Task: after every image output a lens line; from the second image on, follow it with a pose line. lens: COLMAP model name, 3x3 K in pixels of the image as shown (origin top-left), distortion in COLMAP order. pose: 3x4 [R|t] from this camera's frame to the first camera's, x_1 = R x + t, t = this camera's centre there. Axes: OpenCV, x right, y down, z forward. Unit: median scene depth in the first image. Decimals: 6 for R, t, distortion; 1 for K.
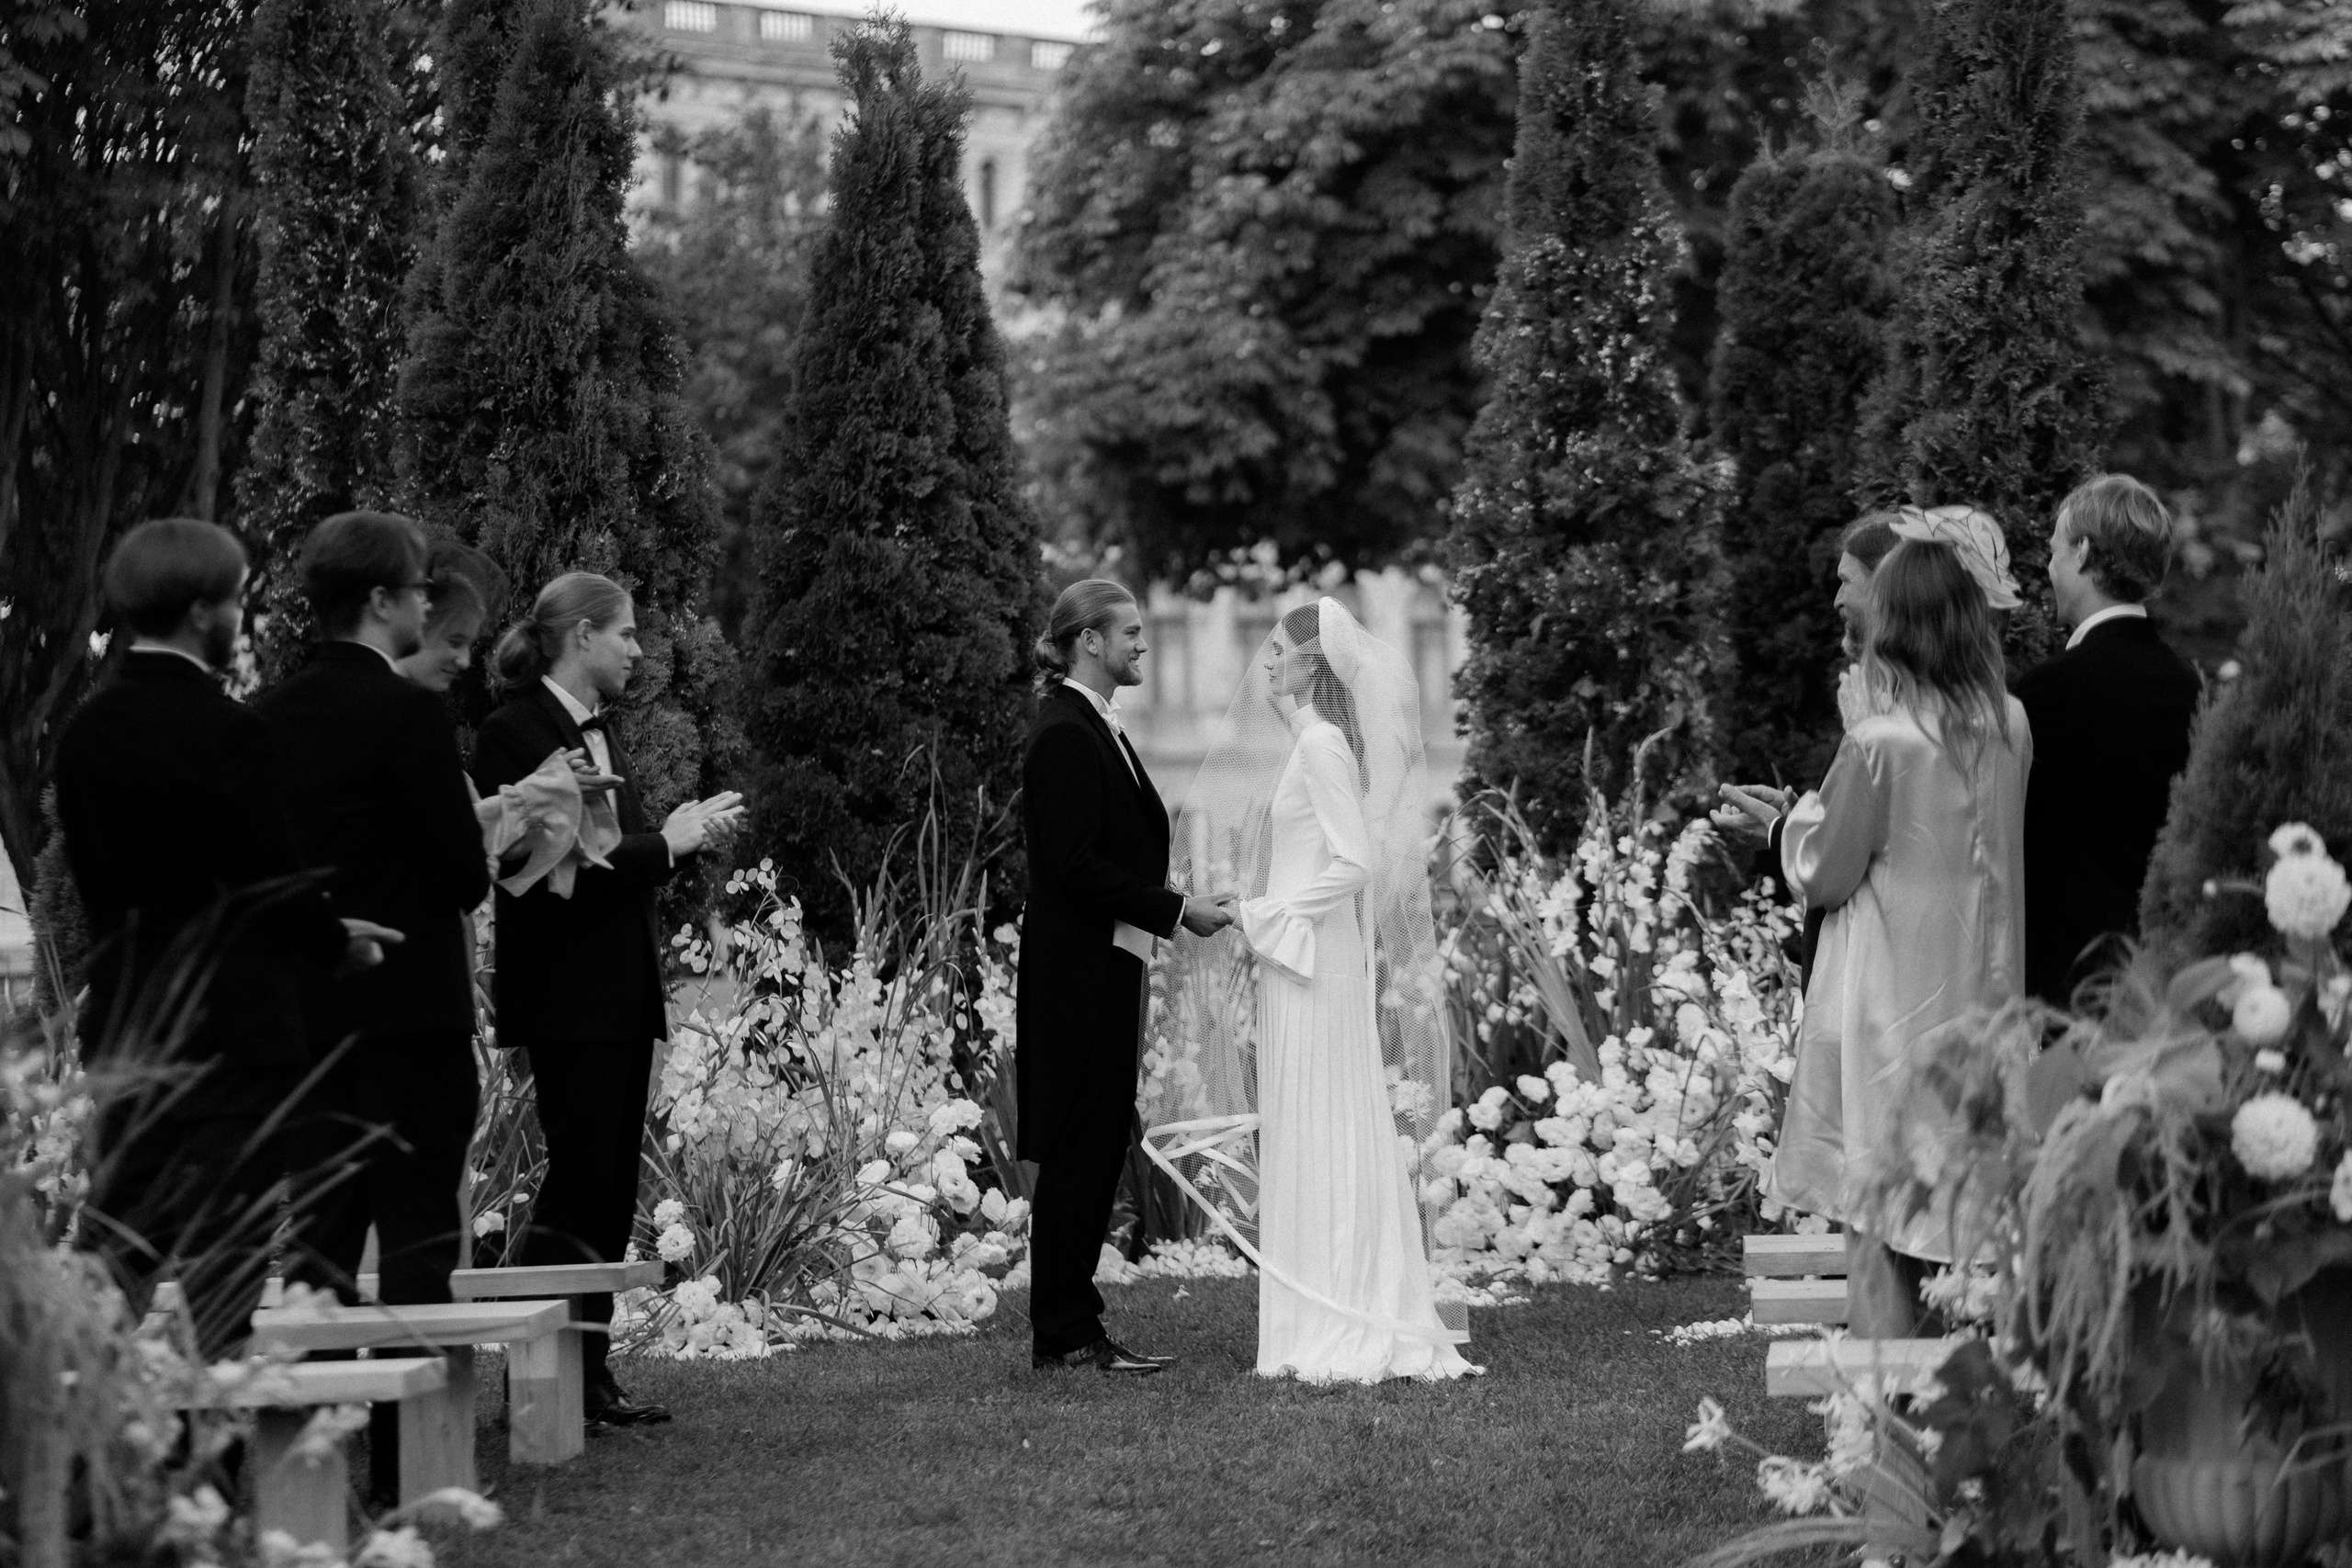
lens RADIAL K [[6063.9, 0, 1191.7], [0, 6063.9, 805.3], [0, 0, 1]] dist [-0.049683, 0.000000]
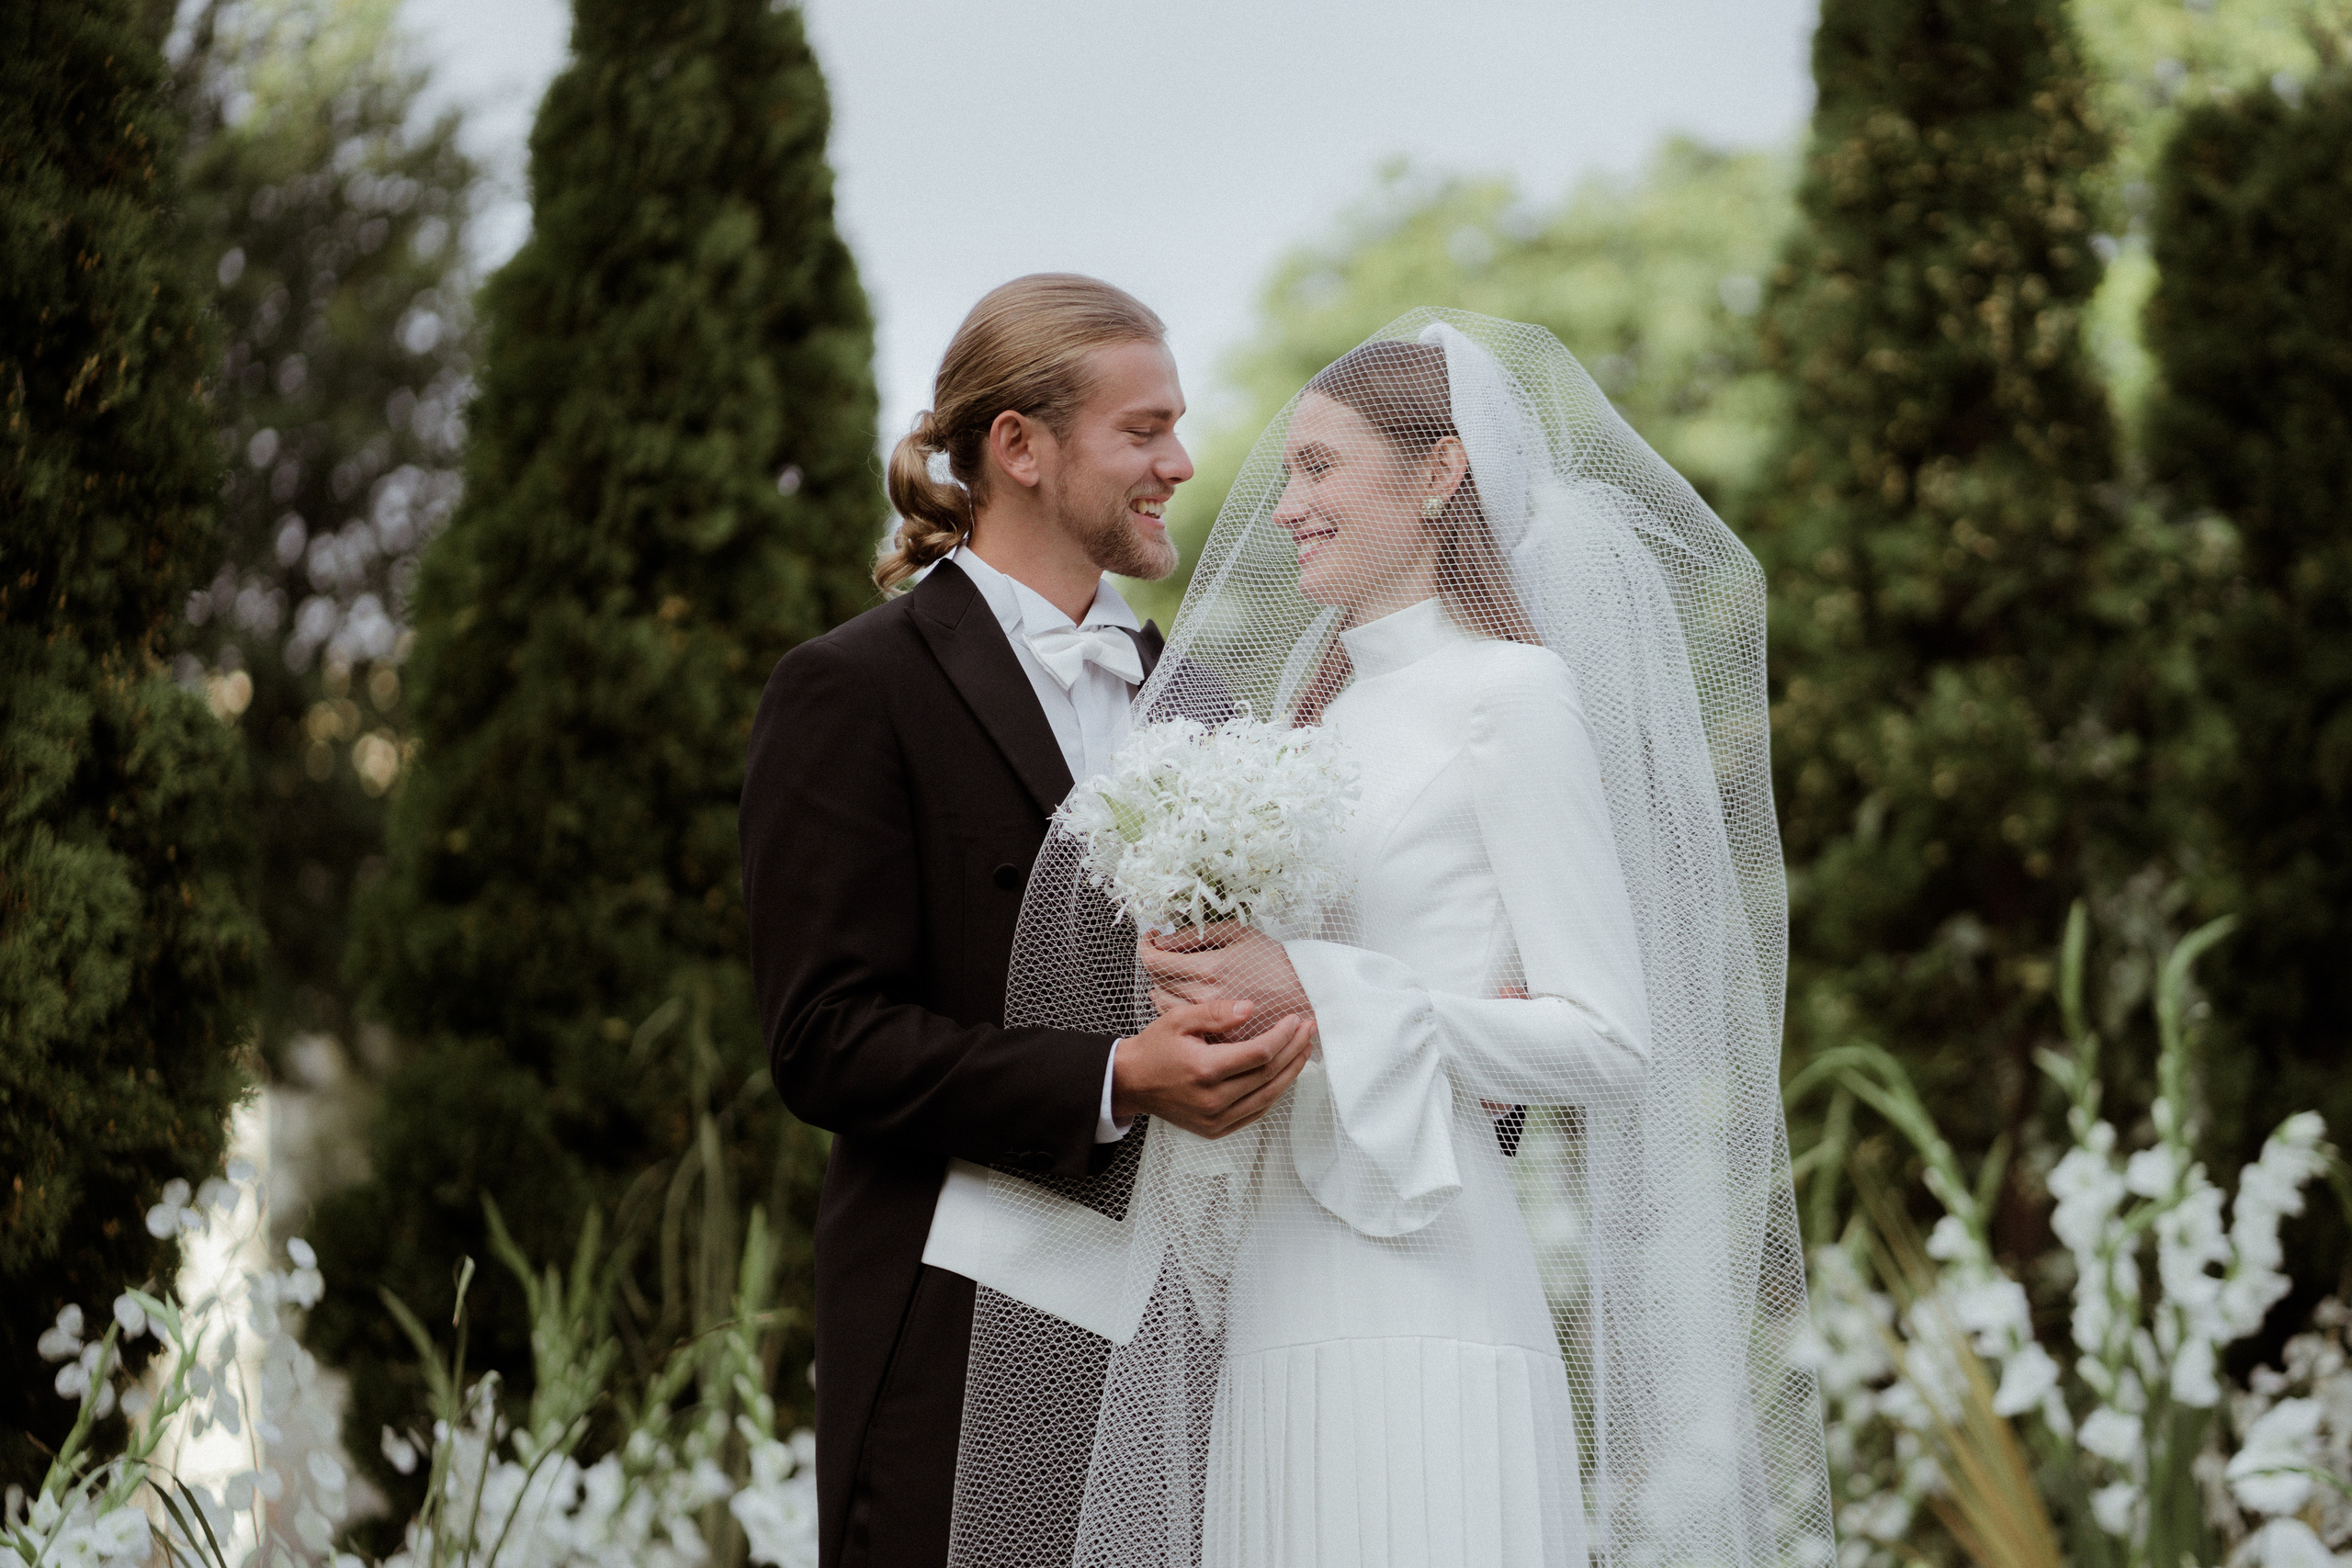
lens RADIAL K [[6063.9, 0, 1107.6], [0, 6063.9, 749.5], [0, 0, 1]] dist [-0.049683, 0.000000]
pose [[0.999899, 0.003198, -0.013872, -0.002996], [-0.004632, 0.994501, -0.104625, 0.020999], [0.013461, 0.104678, 0.994415, 0.477780]]
